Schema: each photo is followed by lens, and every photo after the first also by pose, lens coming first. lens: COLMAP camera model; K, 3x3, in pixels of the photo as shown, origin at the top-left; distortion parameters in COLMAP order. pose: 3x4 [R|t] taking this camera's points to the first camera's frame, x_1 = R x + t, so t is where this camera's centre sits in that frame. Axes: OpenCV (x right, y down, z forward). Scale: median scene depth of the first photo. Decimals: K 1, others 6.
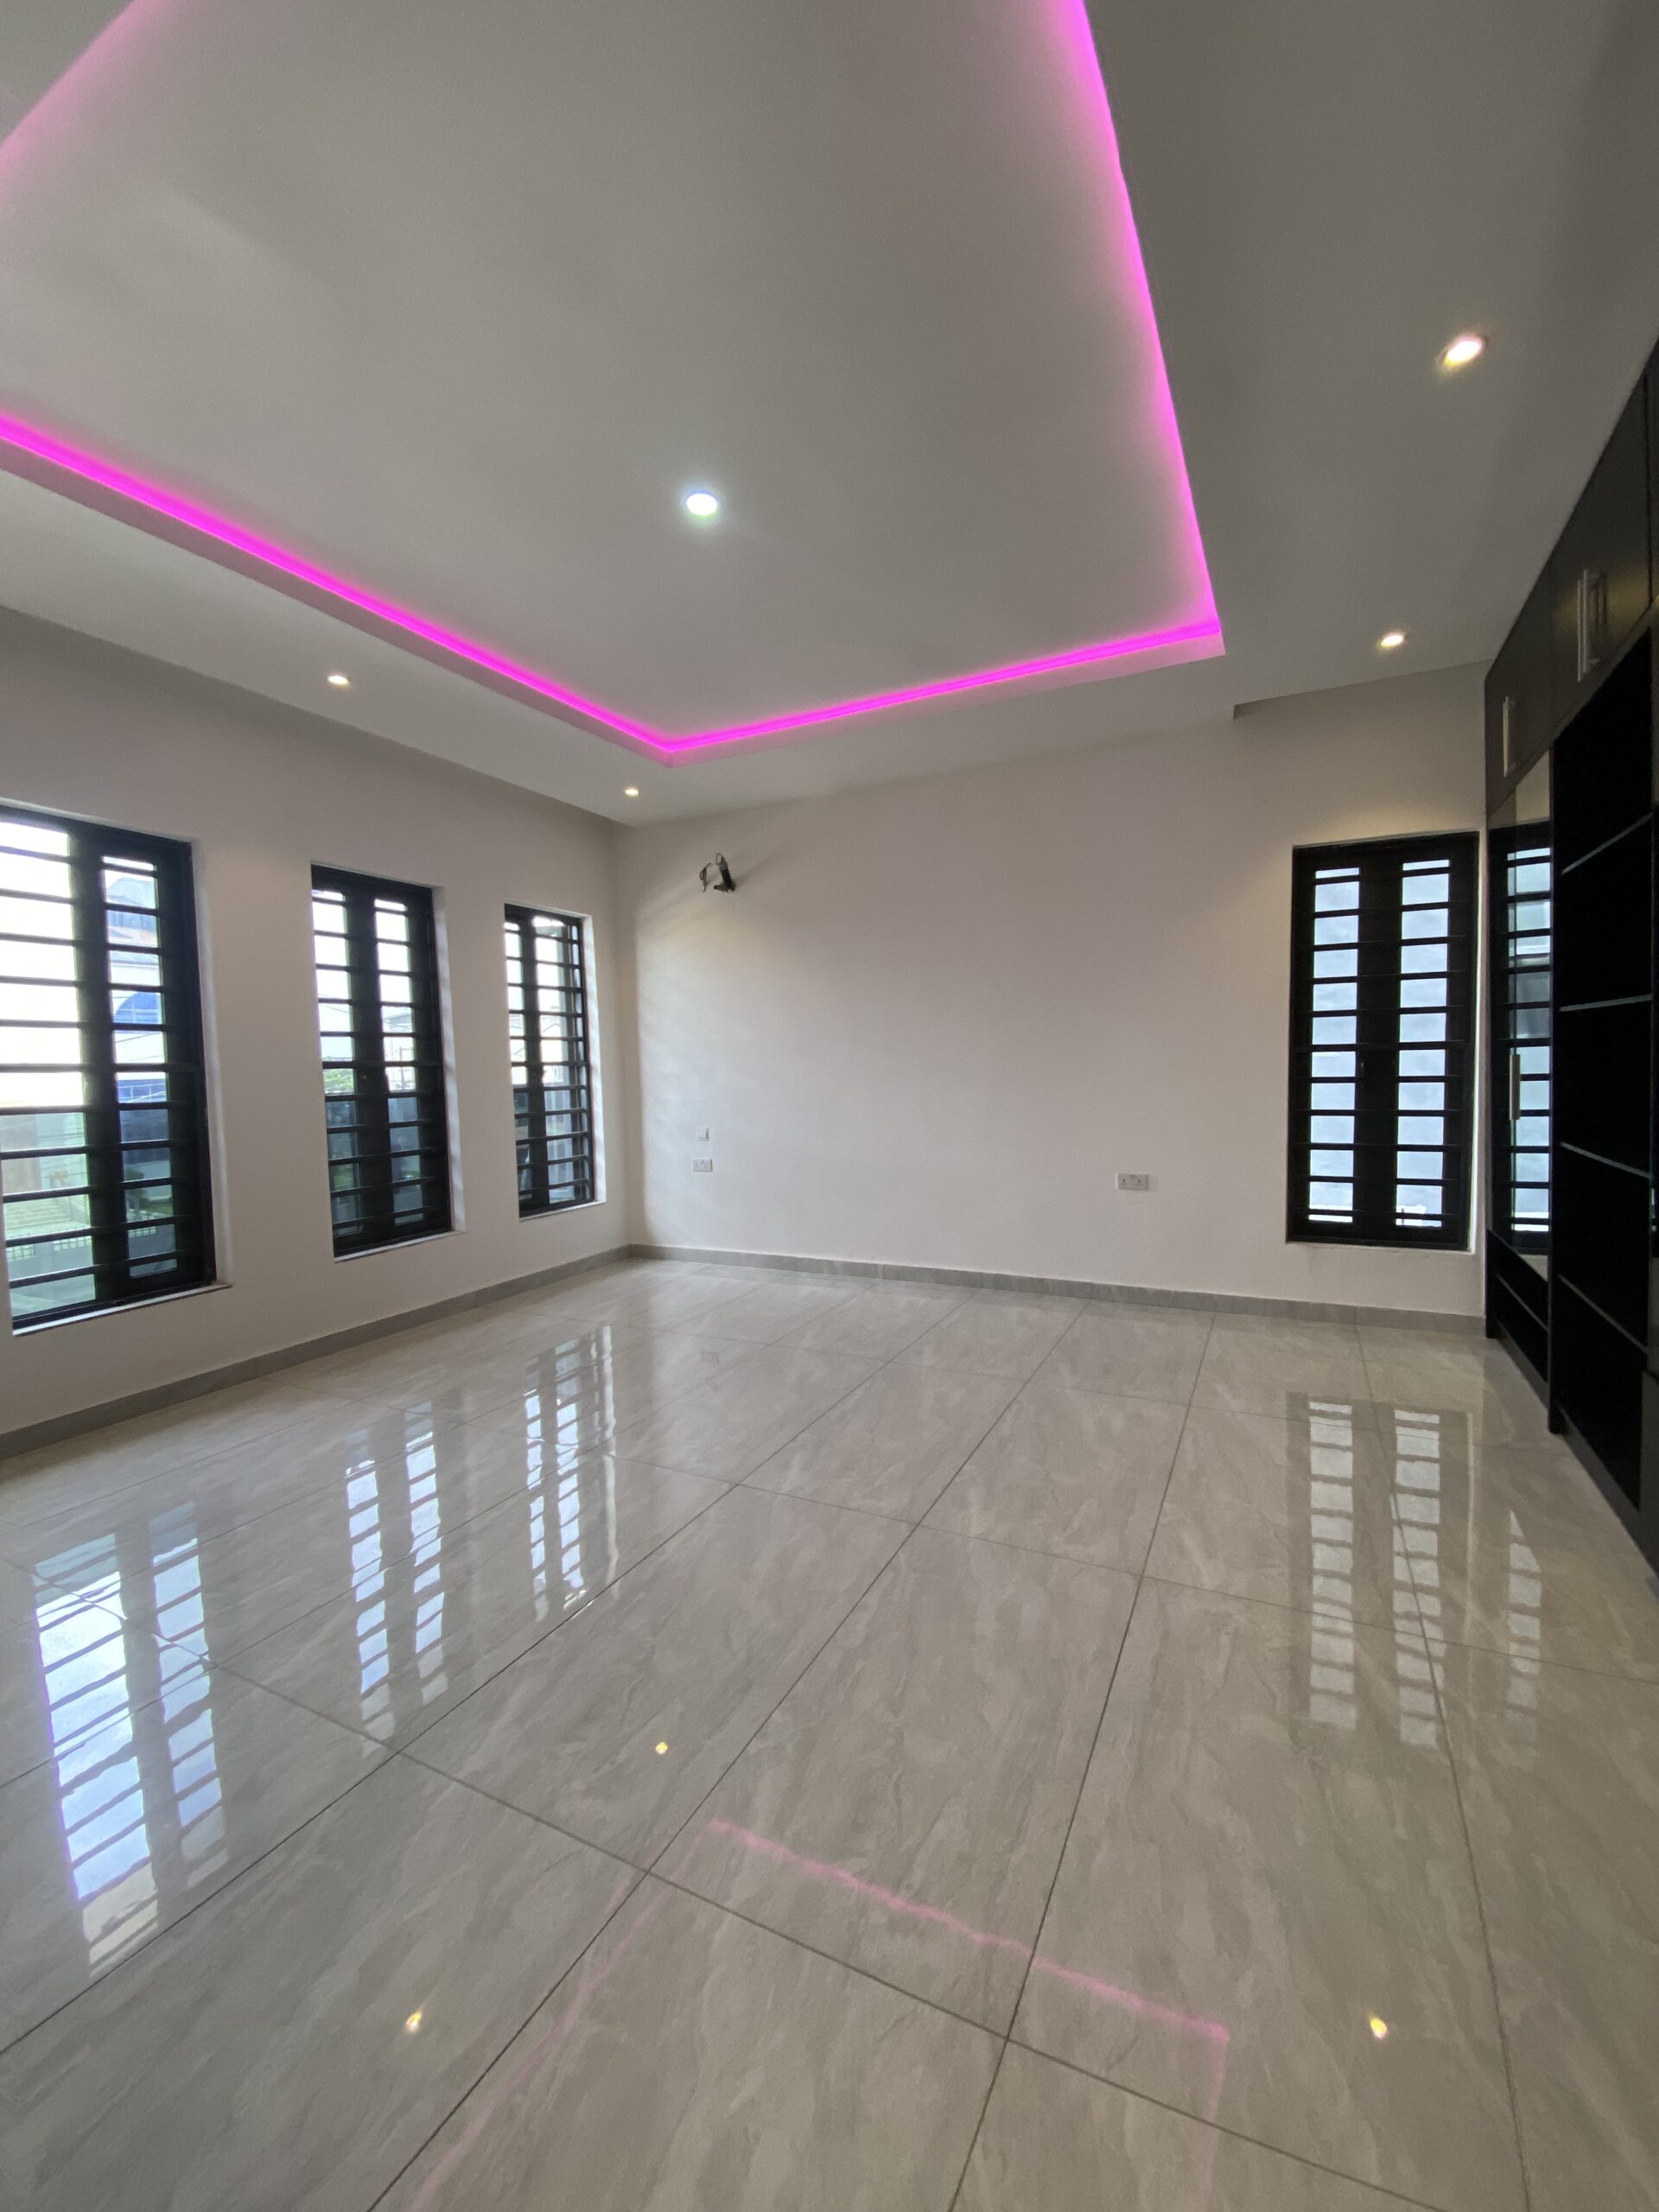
lens RADIAL K [[924.3, 0, 832.7], [0, 924.3, 1108.9], [0, 0, 1]] dist [0.002599, -0.007239]
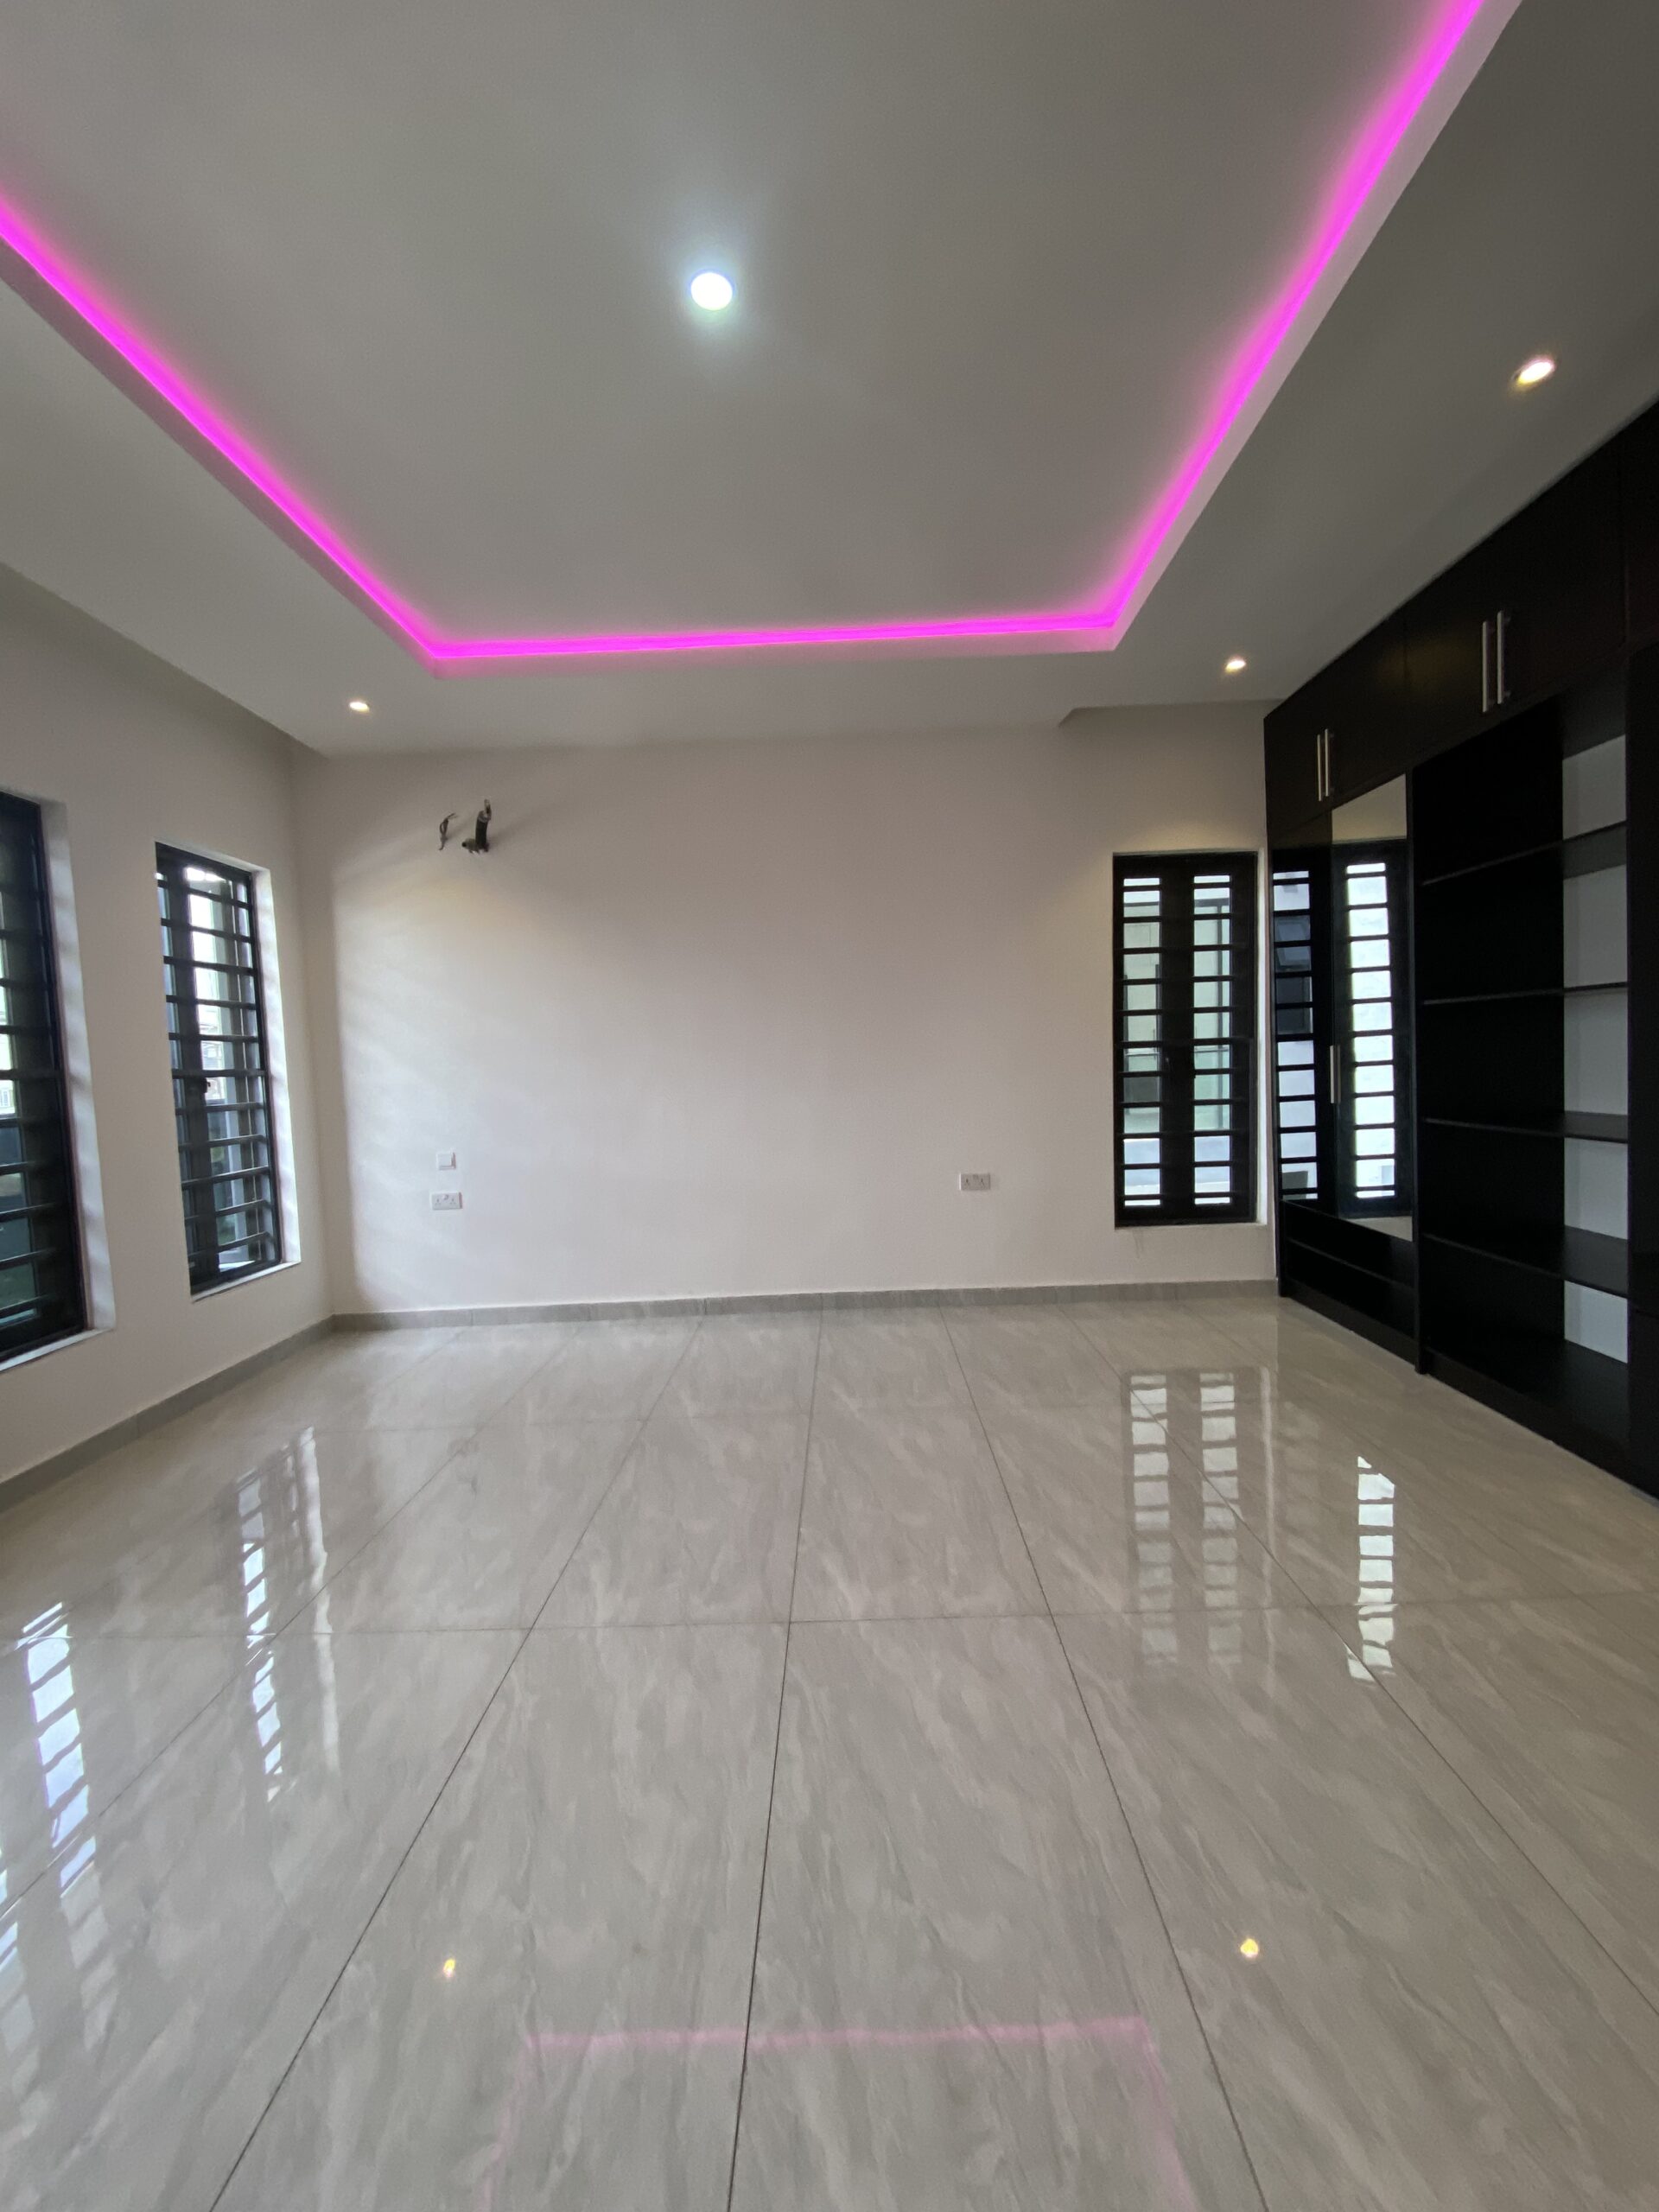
lens RADIAL K [[924.3, 0, 846.7], [0, 924.3, 1109.3], [0, 0, 1]] dist [0.002599, -0.007239]
pose [[0.892597, -0.034641, 0.449523, -0.222442], [0.040088, 0.999193, -0.002601, -0.000960], [-0.449070, 0.020342, 0.893265, 0.177203]]
